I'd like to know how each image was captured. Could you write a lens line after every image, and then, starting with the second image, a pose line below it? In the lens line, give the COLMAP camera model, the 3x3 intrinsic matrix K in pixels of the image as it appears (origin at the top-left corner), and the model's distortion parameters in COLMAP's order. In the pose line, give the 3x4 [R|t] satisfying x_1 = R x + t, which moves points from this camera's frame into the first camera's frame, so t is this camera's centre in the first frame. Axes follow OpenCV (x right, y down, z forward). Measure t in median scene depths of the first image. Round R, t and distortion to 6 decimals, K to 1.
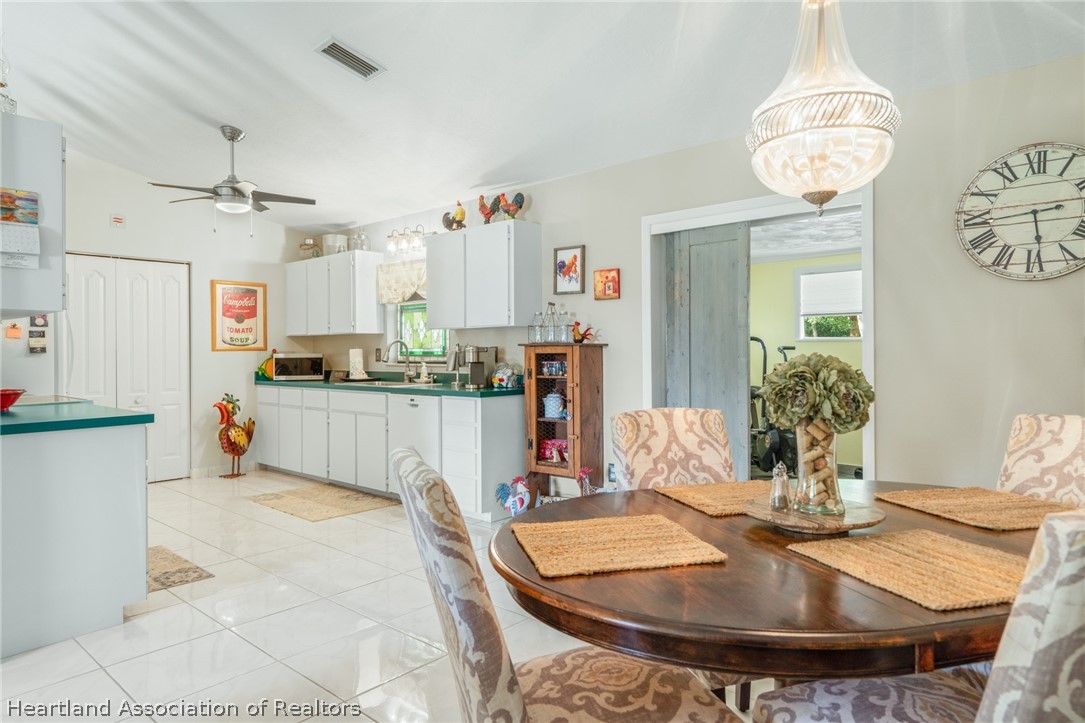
lens RADIAL K [[654.8, 0, 541.6], [0, 654.8, 351.7], [0, 0, 1]] dist [0.006014, 0.001704]
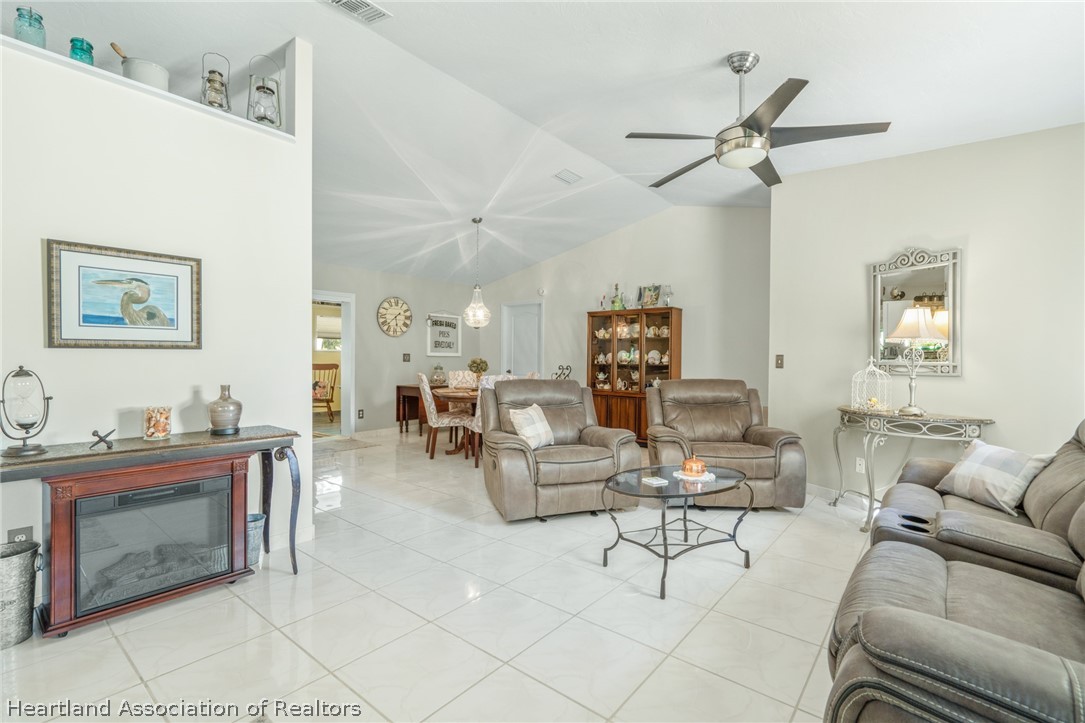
lens RADIAL K [[492.6, 0, 538.3], [0, 492.6, 361.0], [0, 0, 1]] dist [-0.000985, 0.000775]
pose [[-0.039058, 0.001745, 0.999235, -0.949421], [-0.008637, 0.999961, -0.002084, 0.008688], [-0.999200, -0.008712, -0.039042, 0.180742]]
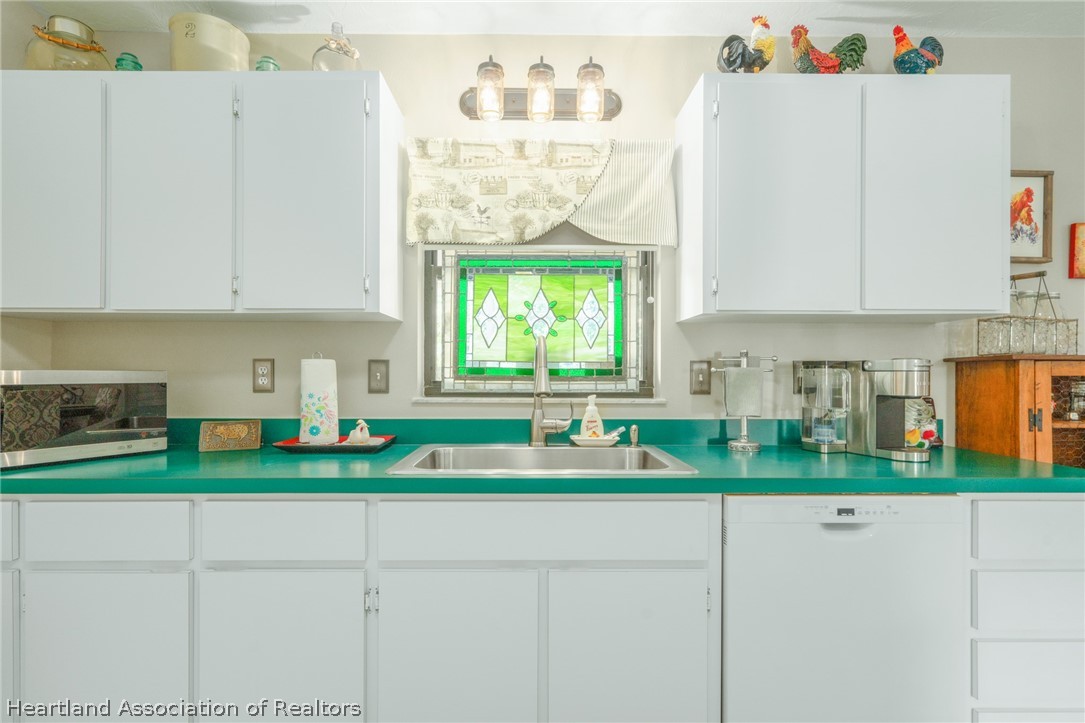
lens RADIAL K [[524.9, 0, 536.5], [0, 524.9, 373.8], [0, 0, 1]] dist [-0.000935, 0.000270]
pose [[0.742192, 0.009185, 0.670124, -0.428766], [-0.007976, 0.999956, -0.004873, 0.004697], [-0.670139, -0.001728, 0.742233, 0.782142]]
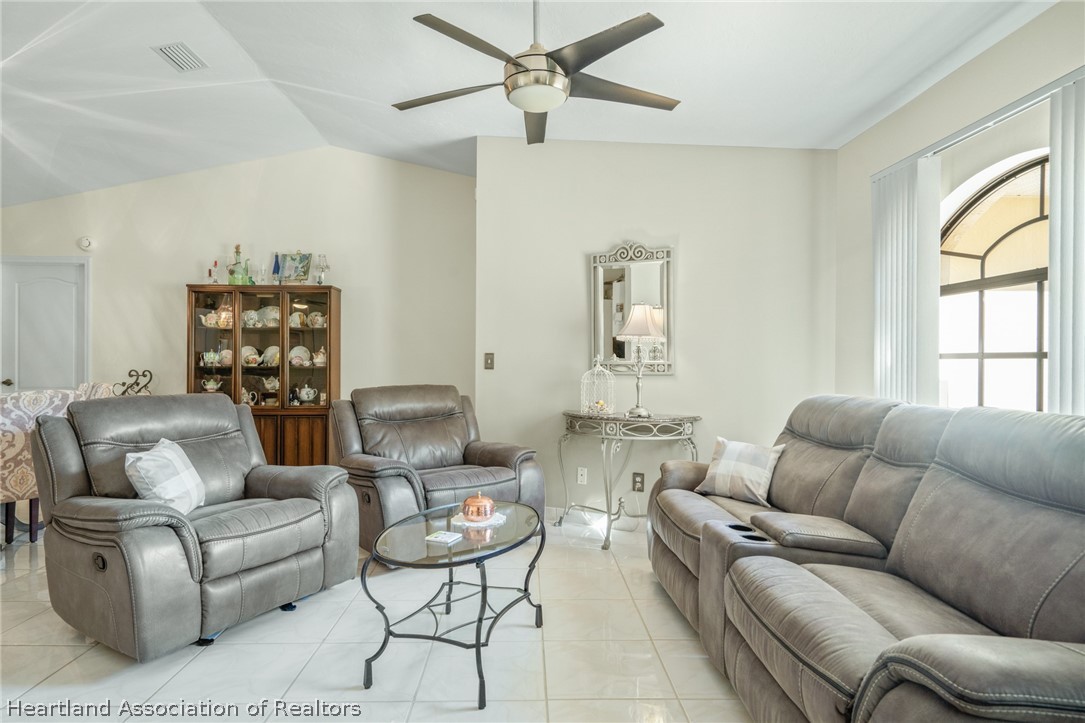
lens RADIAL K [[633.5, 0, 540.4], [0, 633.5, 359.0], [0, 0, 1]] dist [0.005134, 0.001320]
pose [[-0.681799, 0.006369, 0.731512, -0.831014], [0.001151, 0.999970, -0.007634, 0.008066], [-0.731539, -0.004363, -0.681786, 0.285364]]
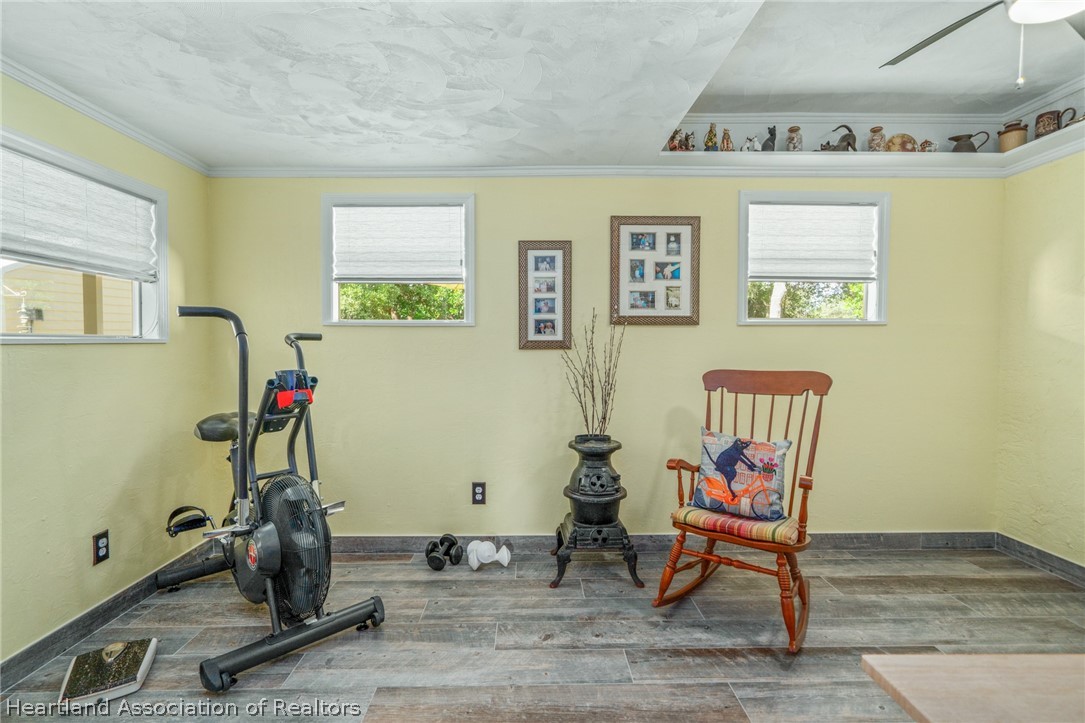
lens RADIAL K [[514.9, 0, 537.5], [0, 514.9, 358.0], [0, 0, 1]] dist [-0.000750, -0.000033]
pose [[0.732885, -0.011369, 0.680258, 0.254836], [-0.004447, 0.999759, 0.021501, 0.000841], [-0.680338, -0.018783, 0.732657, 0.635799]]
